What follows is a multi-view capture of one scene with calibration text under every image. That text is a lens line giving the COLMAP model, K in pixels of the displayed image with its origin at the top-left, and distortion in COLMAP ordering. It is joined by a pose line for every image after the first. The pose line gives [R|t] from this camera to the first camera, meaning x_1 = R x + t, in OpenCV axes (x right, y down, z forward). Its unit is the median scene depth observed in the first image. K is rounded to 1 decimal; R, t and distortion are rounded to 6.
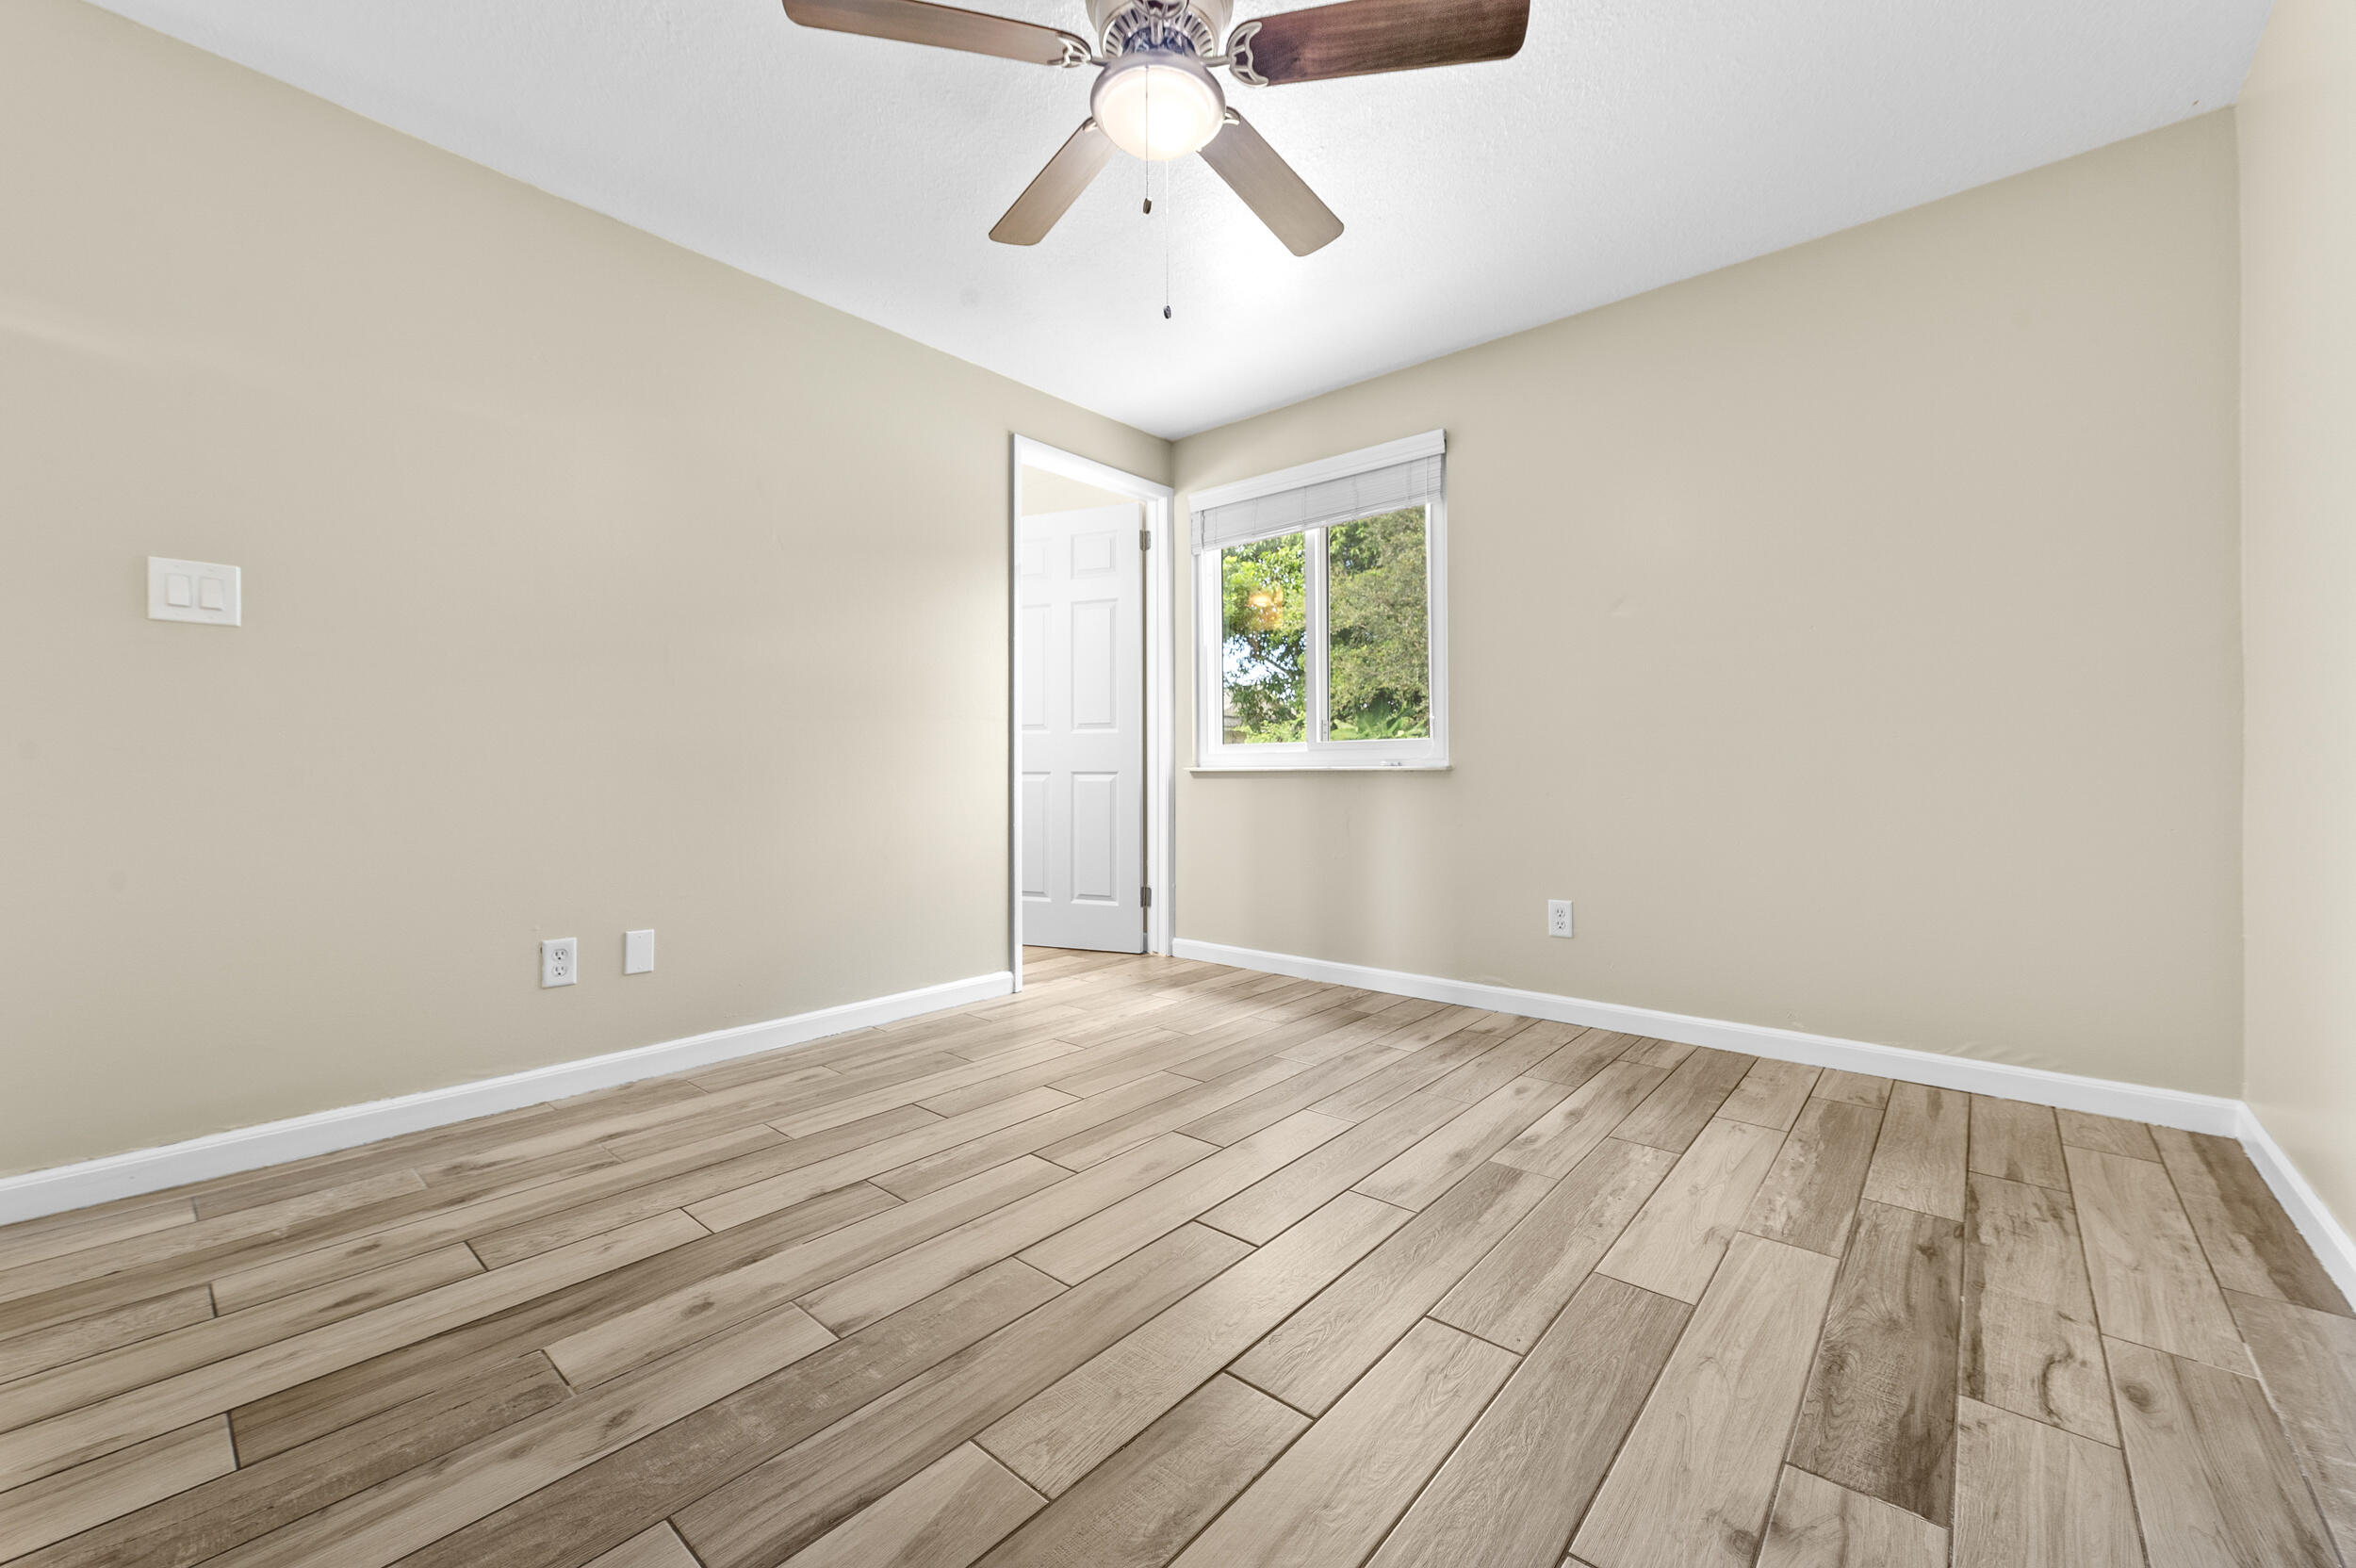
lens RADIAL K [[922.1, 0, 1178.0], [0, 922.1, 784.0], [0, 0, 1]] dist [0.004518, -0.000091]
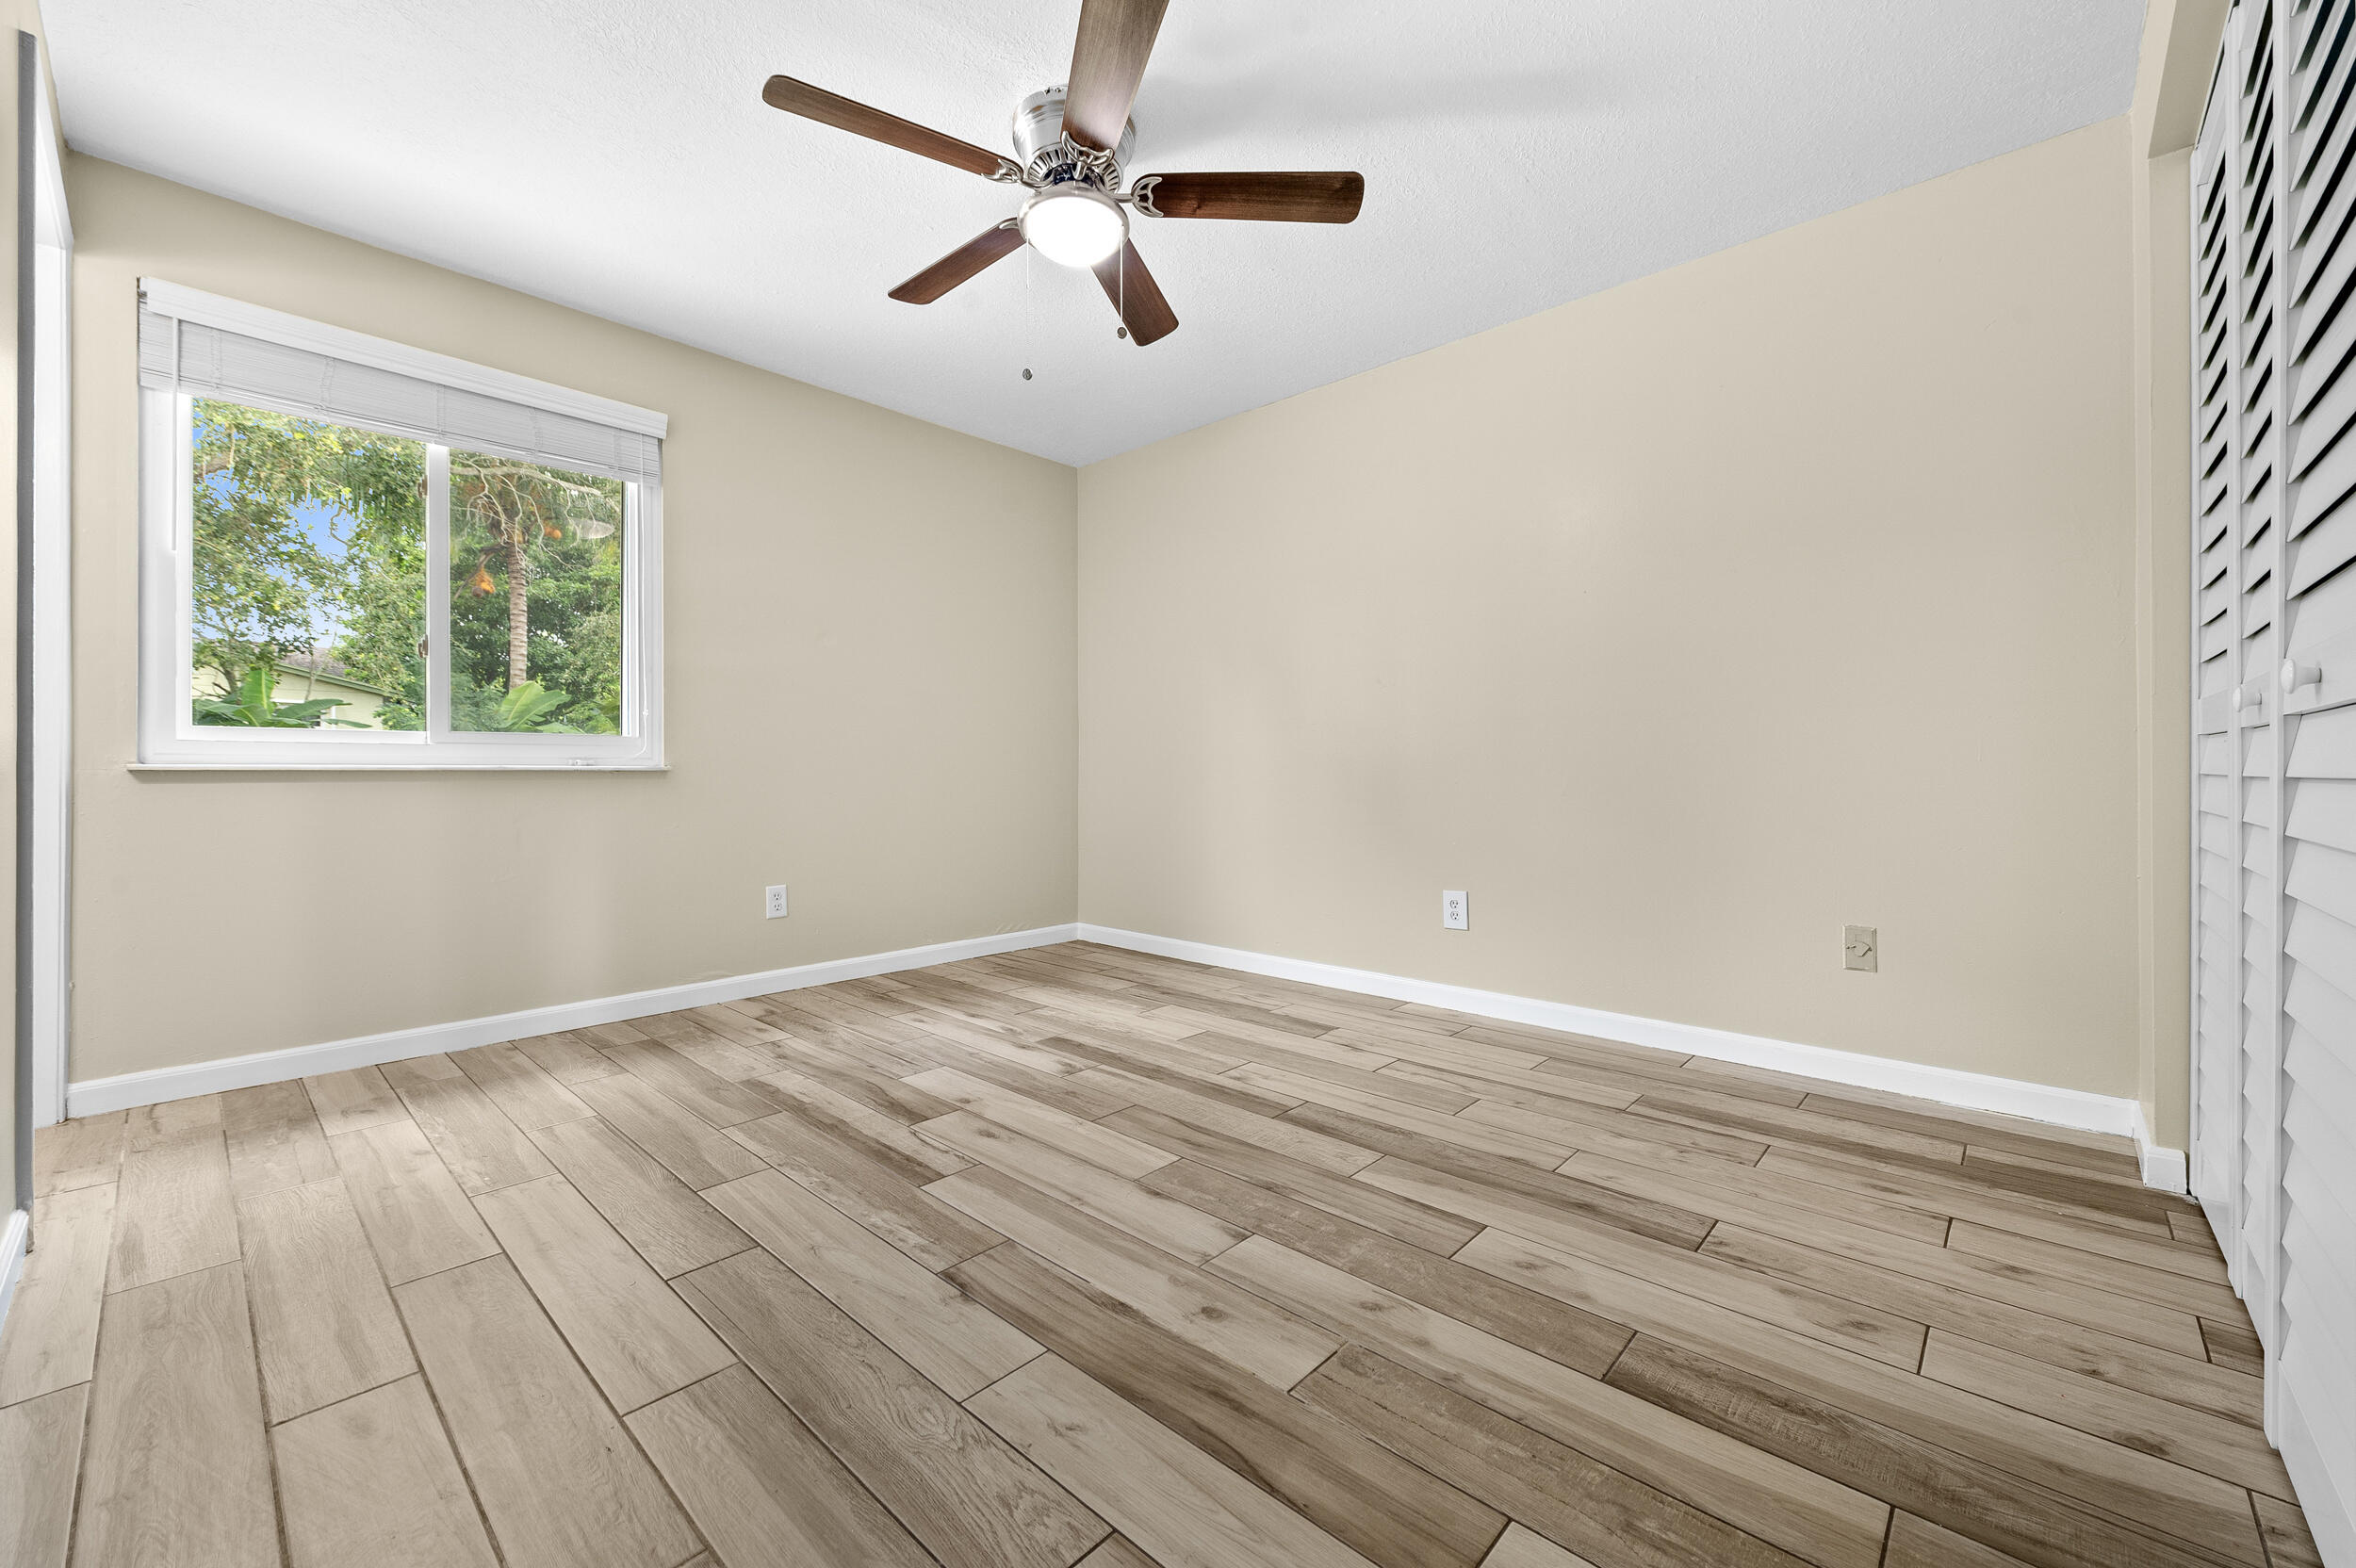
lens RADIAL K [[922.1, 0, 1178.0], [0, 922.1, 784.0], [0, 0, 1]] dist [0.004518, -0.000091]
pose [[0.031585, -0.009985, 0.999451, -1.176153], [0.014186, 0.999854, 0.009540, -0.003744], [-0.999400, 0.013877, 0.031722, 0.785713]]
